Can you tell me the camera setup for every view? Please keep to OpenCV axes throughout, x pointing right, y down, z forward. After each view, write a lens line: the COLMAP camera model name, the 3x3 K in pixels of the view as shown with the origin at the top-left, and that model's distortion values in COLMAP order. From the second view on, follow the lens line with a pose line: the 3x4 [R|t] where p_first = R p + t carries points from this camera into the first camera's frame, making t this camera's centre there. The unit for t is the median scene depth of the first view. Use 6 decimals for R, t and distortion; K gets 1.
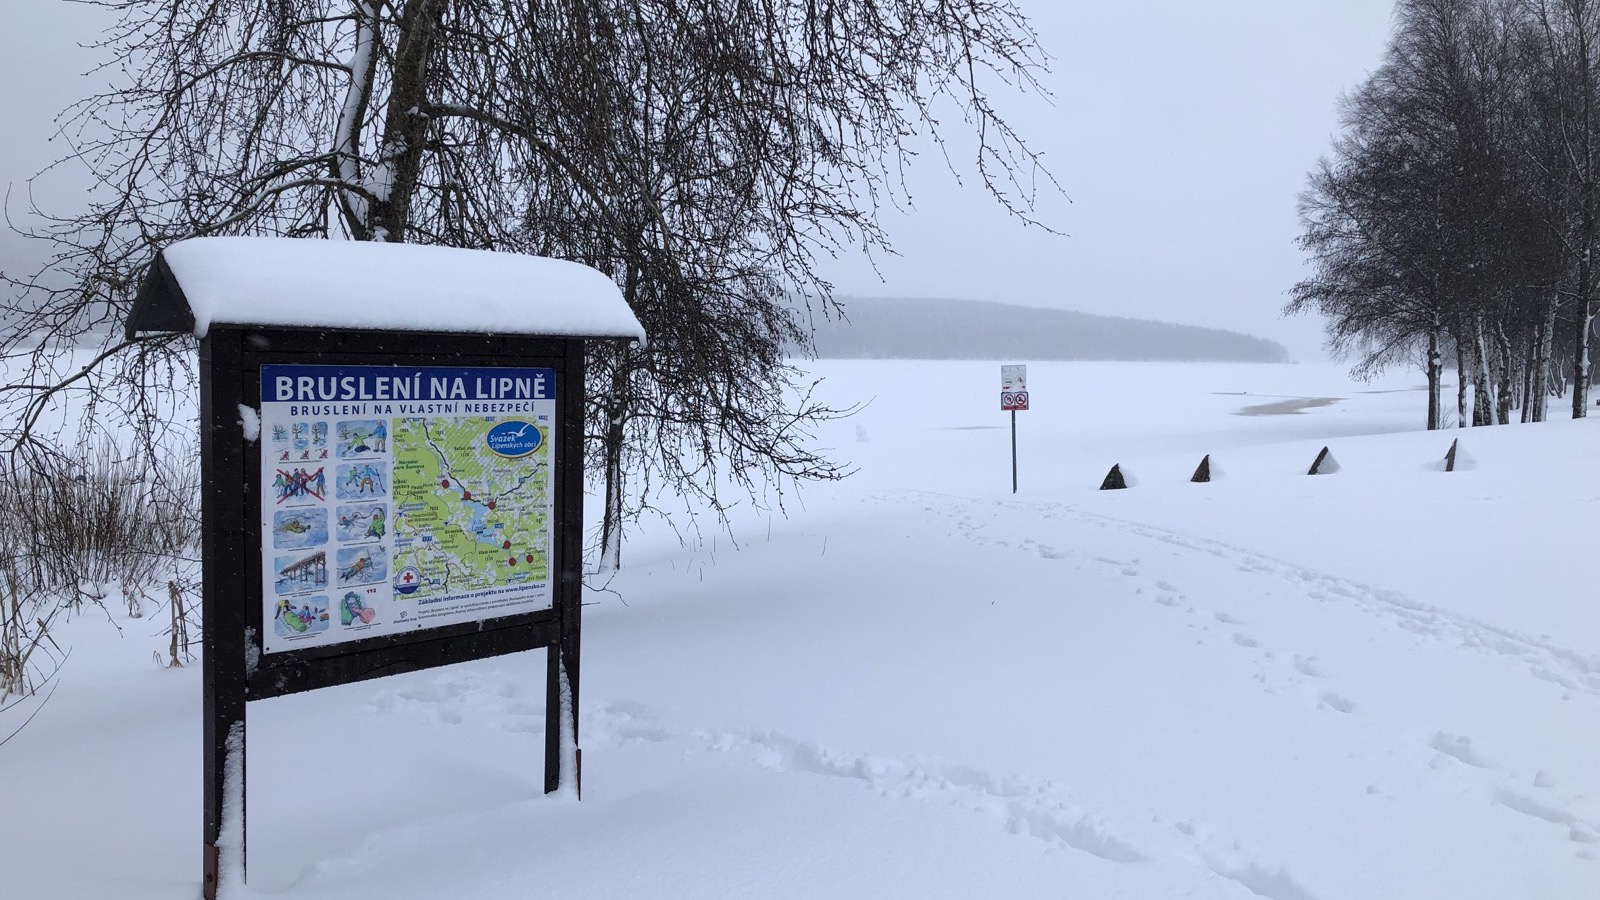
lens RADIAL K [[1196.2, 0, 800.0], [0, 1196.2, 450.0], [0, 0, 1]] dist [0.003841, 0.003937]
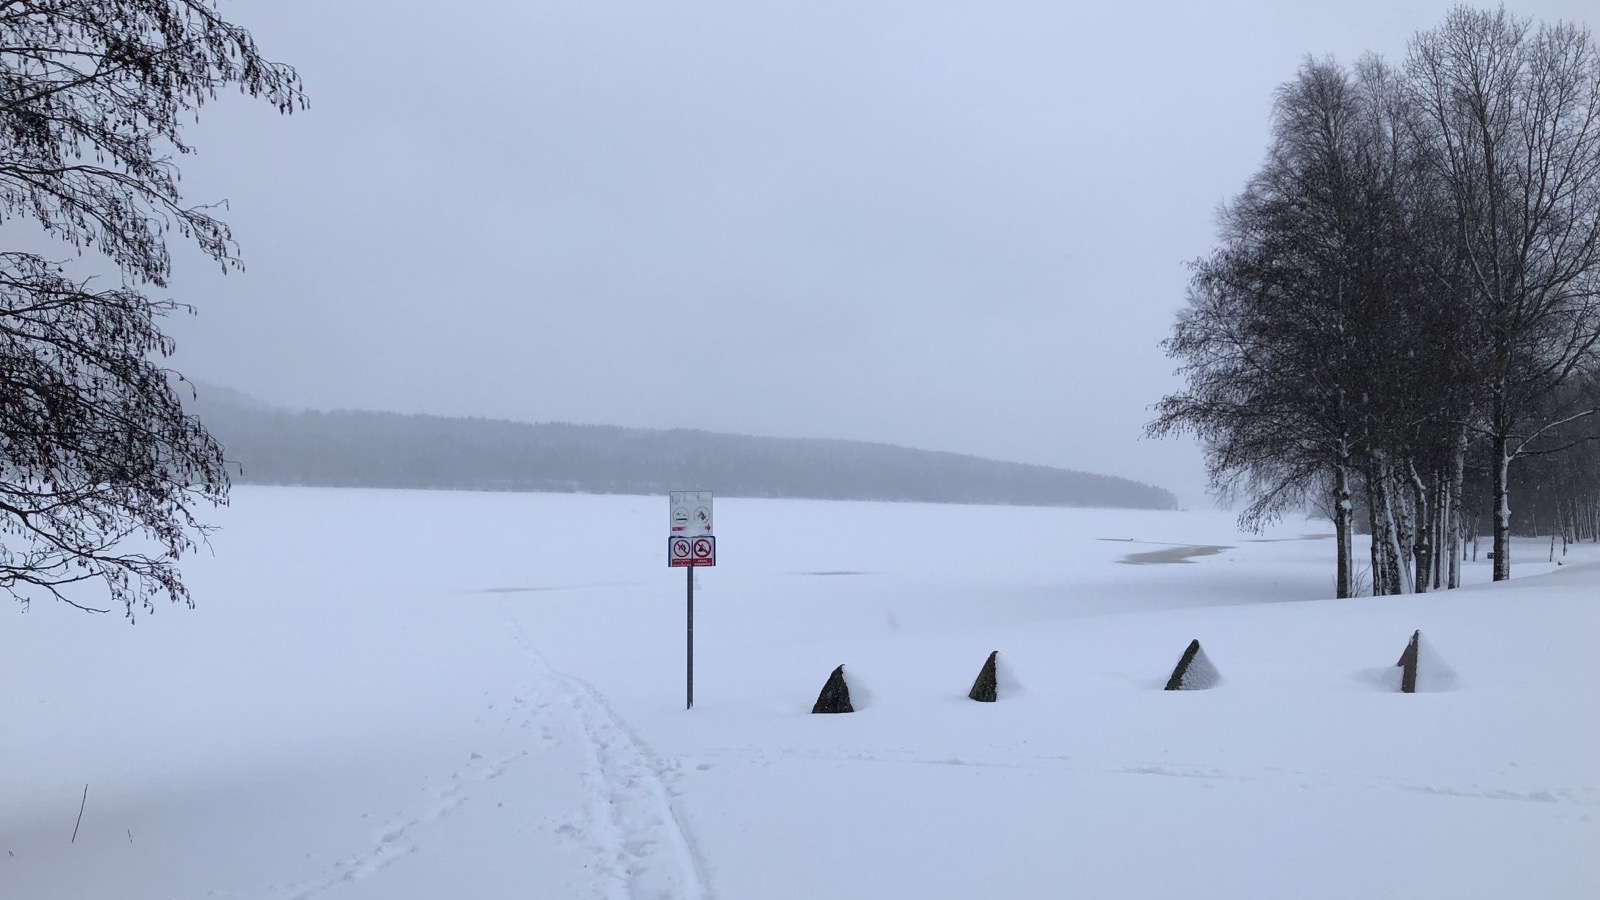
lens RADIAL K [[1196.2, 0, 800.0], [0, 1196.2, 450.0], [0, 0, 1]] dist [0.003841, 0.003937]
pose [[0.996790, 0.020777, 0.077315, 0.124705], [-0.011551, 0.992957, -0.117915, -0.014265], [-0.079220, 0.116643, 0.990009, 0.266780]]
